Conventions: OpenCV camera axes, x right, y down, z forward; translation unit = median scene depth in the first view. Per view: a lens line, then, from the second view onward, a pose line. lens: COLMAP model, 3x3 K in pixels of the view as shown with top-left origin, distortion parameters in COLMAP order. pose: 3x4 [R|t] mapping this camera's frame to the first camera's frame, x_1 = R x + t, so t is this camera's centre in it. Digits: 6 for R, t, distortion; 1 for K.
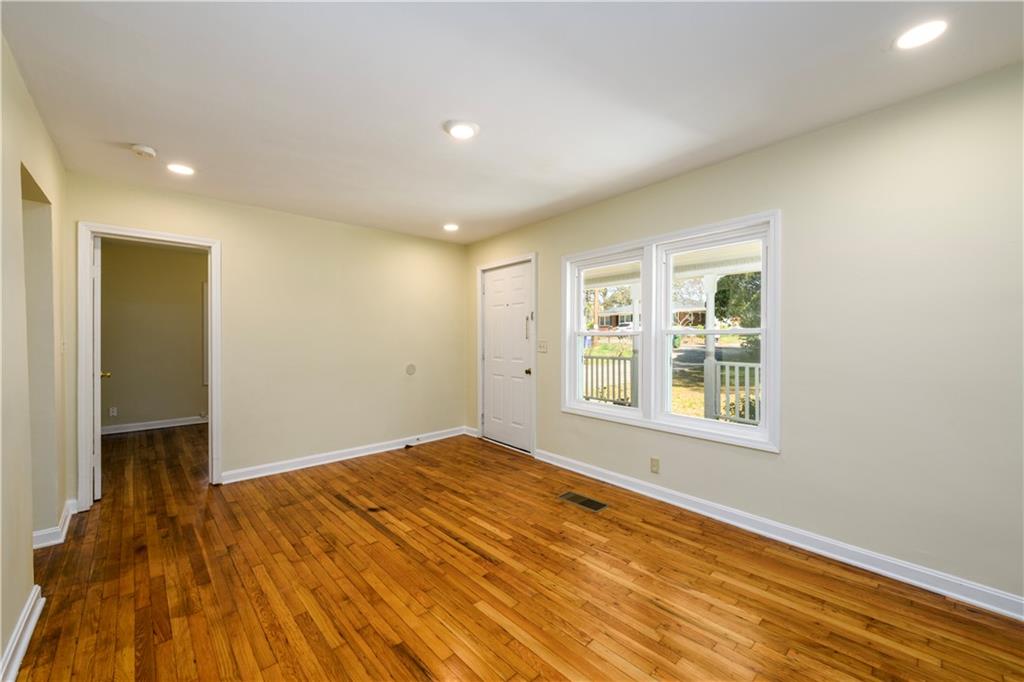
lens RADIAL K [[405.0, 0, 514.4], [0, 405.0, 340.4], [0, 0, 1]] dist [-0.000900, -0.002134]
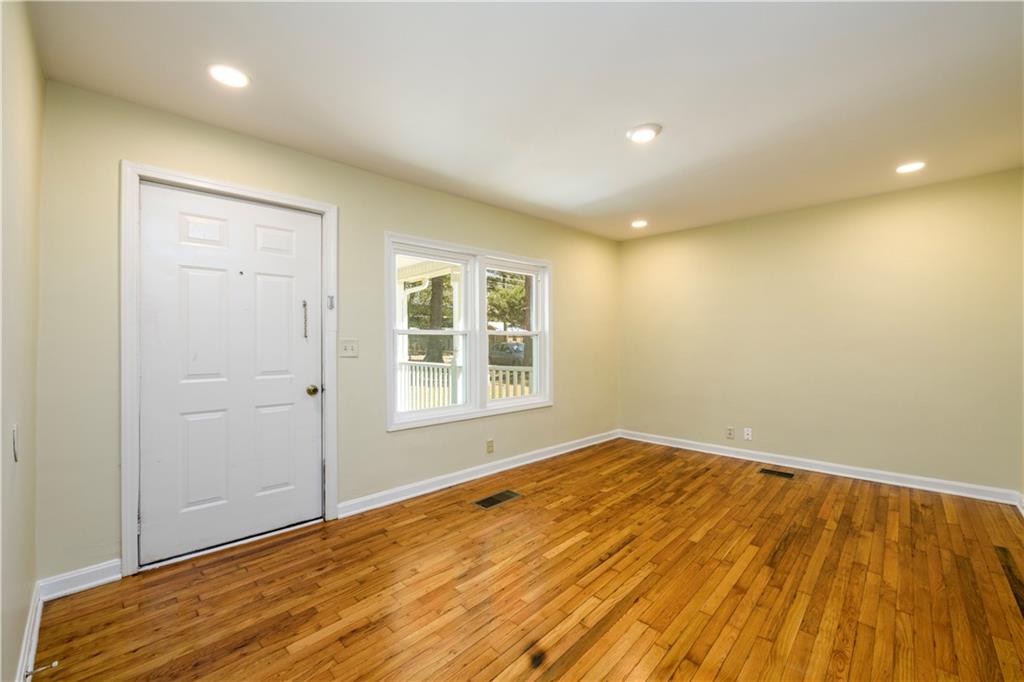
lens RADIAL K [[405.0, 0, 509.0], [0, 405.0, 342.4], [0, 0, 1]] dist [-0.000900, -0.002134]
pose [[-0.043368, -0.007505, 0.999031, -0.942325], [0.006163, 0.999951, 0.007779, 0.000493], [-0.999040, 0.006495, -0.043319, 1.142791]]
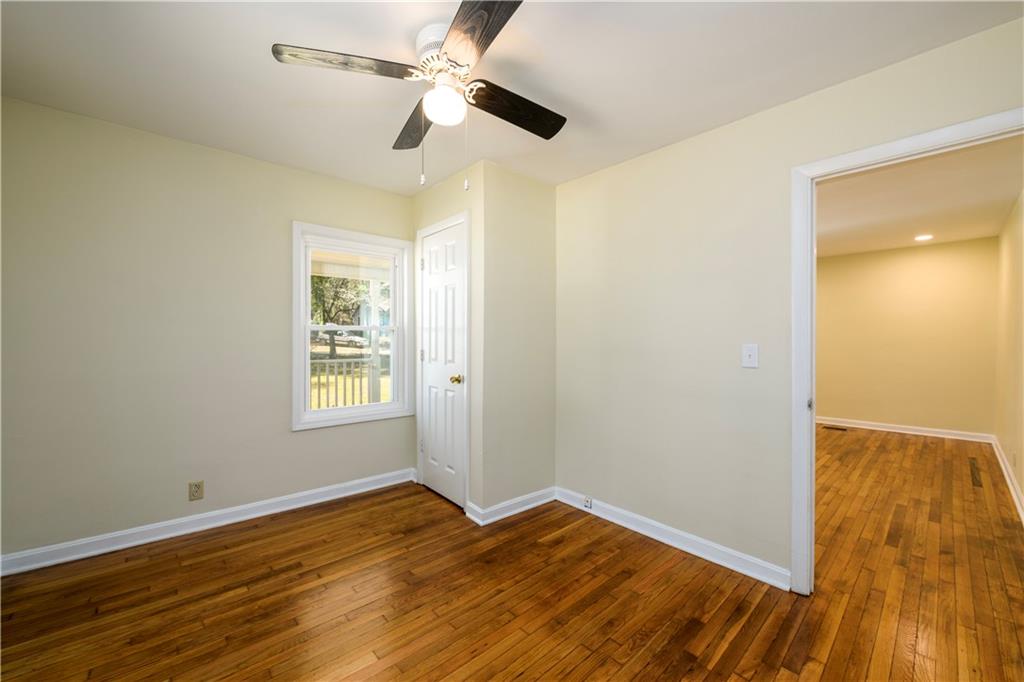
lens RADIAL K [[405.0, 0, 512.5], [0, 405.0, 339.4], [0, 0, 1]] dist [-0.000900, -0.002134]
pose [[0.007822, -0.005427, 0.999955, -1.677254], [-0.002033, 0.999983, 0.005443, -0.004279], [-0.999967, -0.002075, 0.007811, 1.798077]]
